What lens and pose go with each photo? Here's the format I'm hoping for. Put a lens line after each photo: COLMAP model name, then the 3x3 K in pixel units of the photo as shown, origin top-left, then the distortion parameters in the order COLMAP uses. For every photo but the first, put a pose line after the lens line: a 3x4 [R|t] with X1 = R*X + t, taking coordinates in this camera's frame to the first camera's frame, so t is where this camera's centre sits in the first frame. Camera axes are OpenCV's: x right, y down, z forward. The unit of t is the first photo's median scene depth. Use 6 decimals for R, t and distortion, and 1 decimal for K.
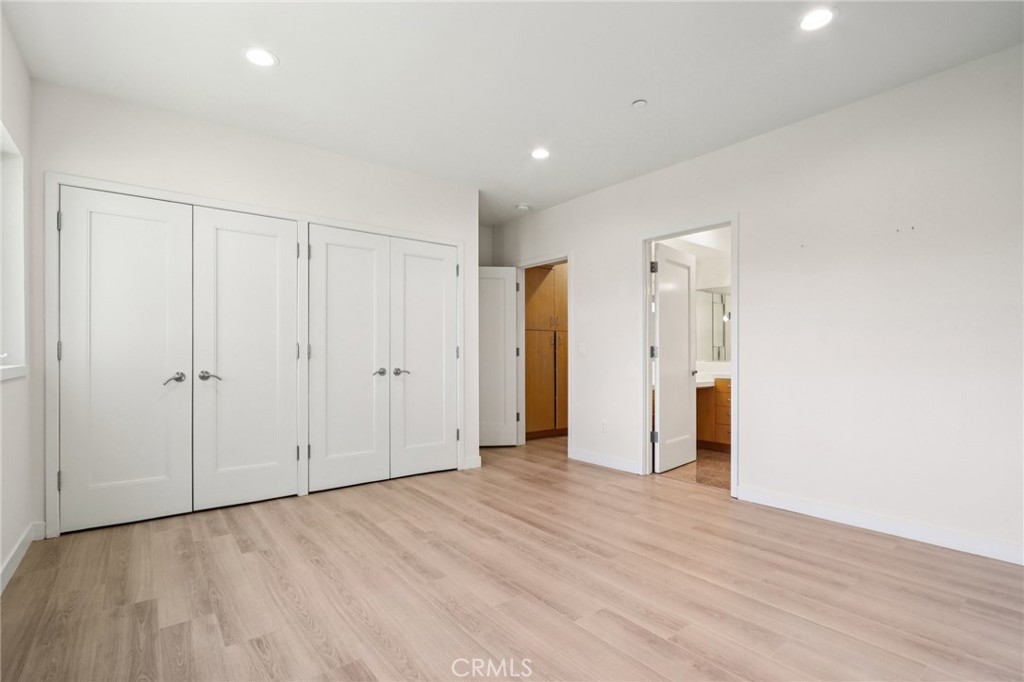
lens RADIAL K [[479.5, 0, 498.1], [0, 479.5, 356.4], [0, 0, 1]] dist [-0.019518, 0.004869]
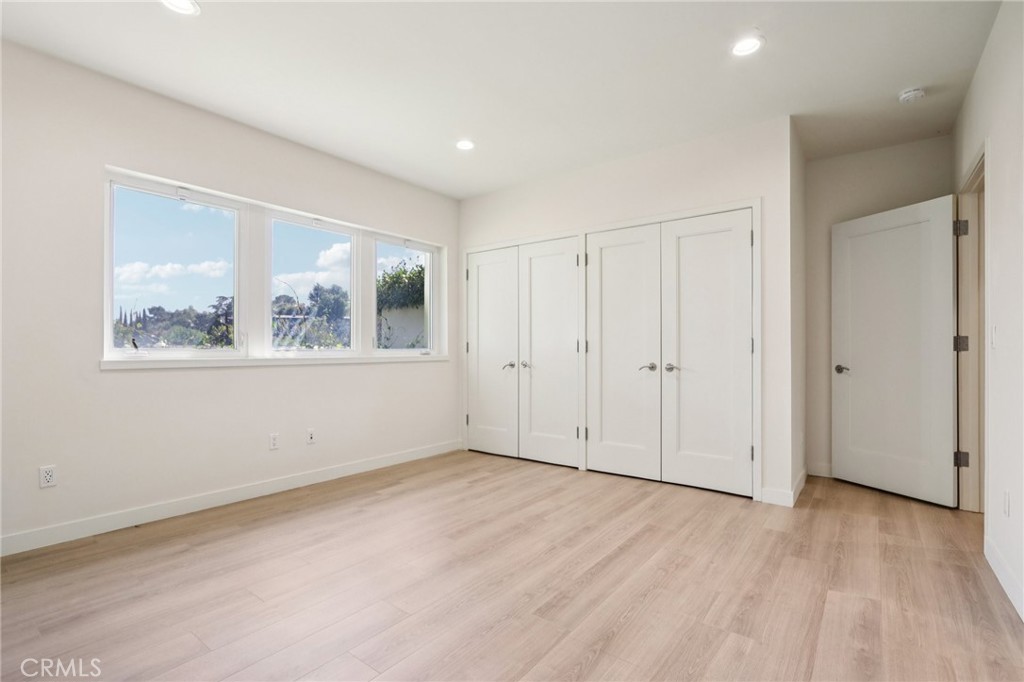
lens RADIAL K [[479.5, 0, 508.1], [0, 479.5, 345.7], [0, 0, 1]] dist [-0.019518, 0.004869]
pose [[0.248251, -0.011341, -0.968629, 0.710405], [-0.000077, 0.999931, -0.011727, 0.002222], [0.968696, 0.002986, 0.248233, 0.562828]]
